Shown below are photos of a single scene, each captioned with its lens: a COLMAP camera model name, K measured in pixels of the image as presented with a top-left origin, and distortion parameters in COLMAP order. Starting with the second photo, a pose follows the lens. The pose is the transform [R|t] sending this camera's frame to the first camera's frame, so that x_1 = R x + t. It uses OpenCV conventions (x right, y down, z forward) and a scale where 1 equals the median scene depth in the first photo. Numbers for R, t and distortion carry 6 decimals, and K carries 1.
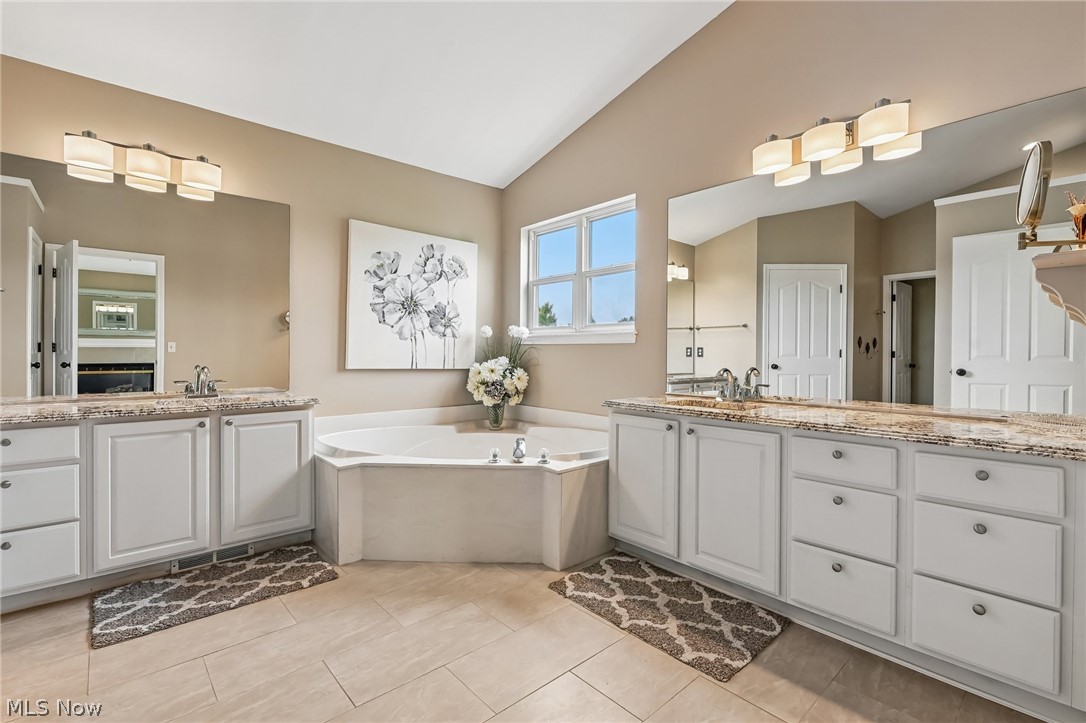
lens RADIAL K [[486.7, 0, 546.6], [0, 486.7, 365.5], [0, 0, 1]] dist [-0.002641, -0.001546]
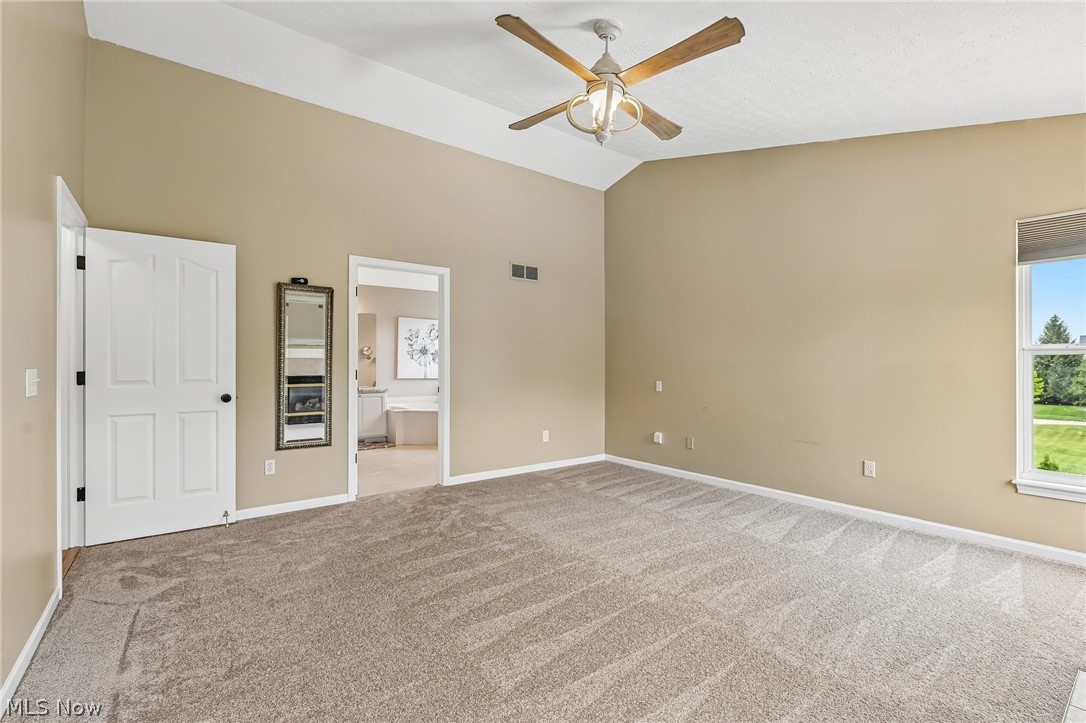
lens RADIAL K [[486.7, 0, 546.6], [0, 486.7, 365.5], [0, 0, 1]] dist [-0.002641, -0.001546]
pose [[0.997026, -0.007614, -0.076688, 0.498649], [0.005691, 0.999665, -0.025260, 0.007471], [0.076855, 0.024748, 0.996735, -1.313478]]
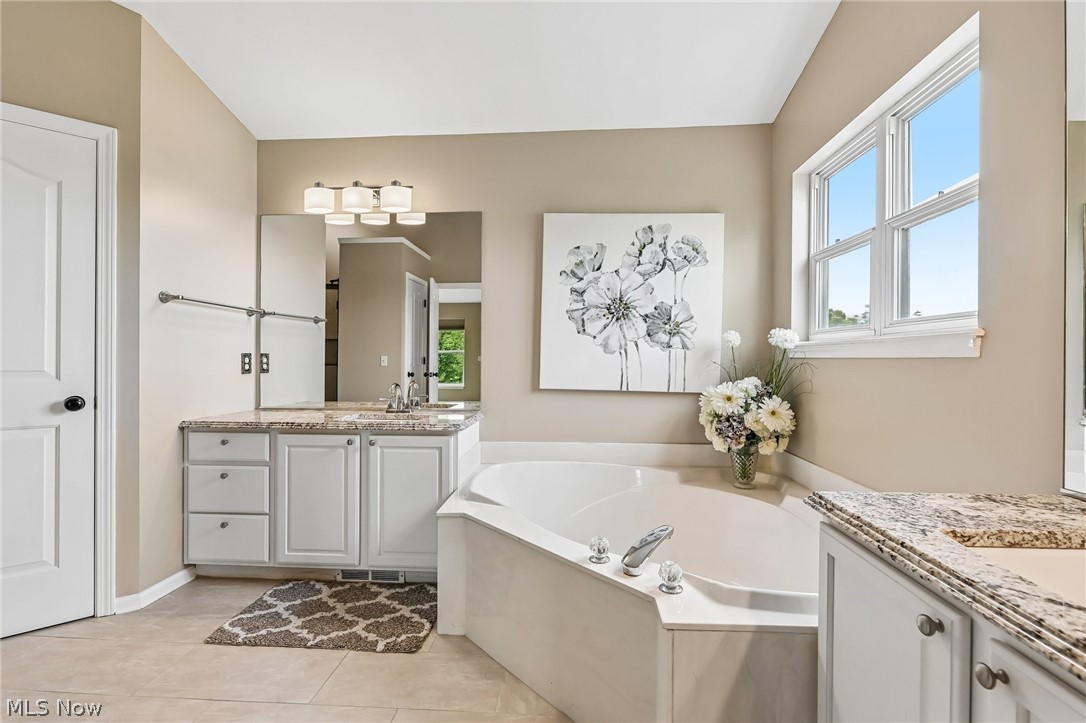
lens RADIAL K [[486.7, 0, 546.6], [0, 486.7, 365.5], [0, 0, 1]] dist [-0.002641, -0.001546]
pose [[0.703461, 0.007106, -0.710698, 0.198722], [-0.020129, 0.999748, -0.009929, -0.024460], [0.710448, 0.021290, 0.703427, 0.388836]]
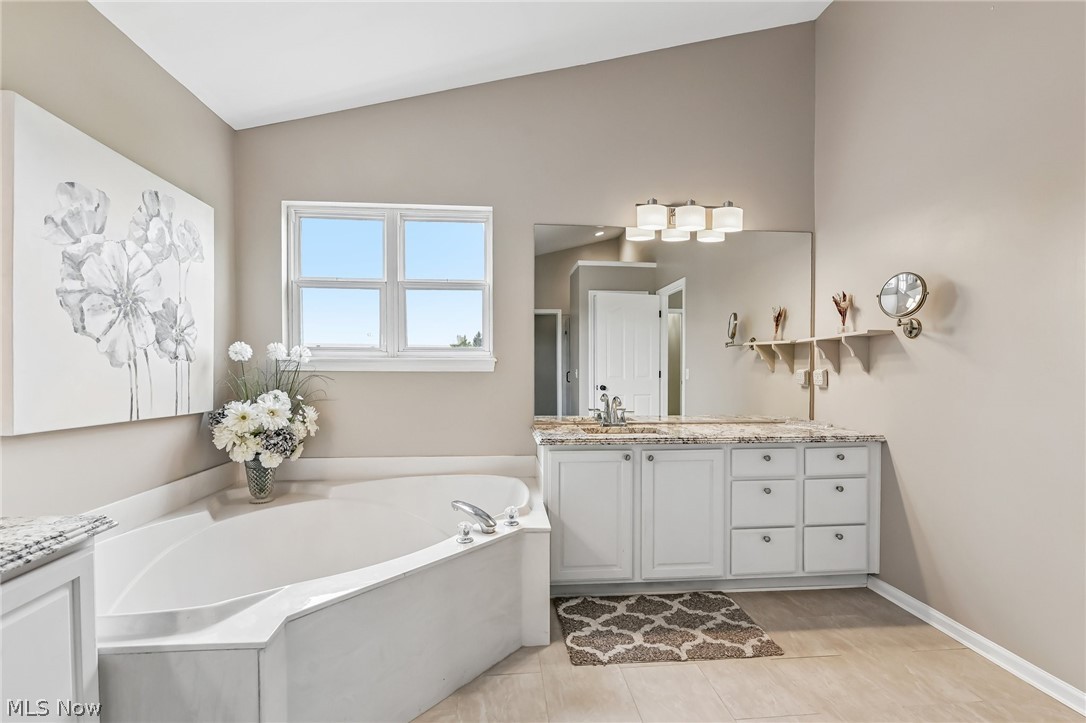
lens RADIAL K [[488.3, 0, 541.6], [0, 488.3, 386.8], [0, 0, 1]] dist [-0.002139, -0.000561]
pose [[0.598376, -0.035001, 0.800451, -0.452512], [0.022489, 0.999385, 0.026889, -0.036216], [-0.800900, 0.001912, 0.598795, 0.345674]]
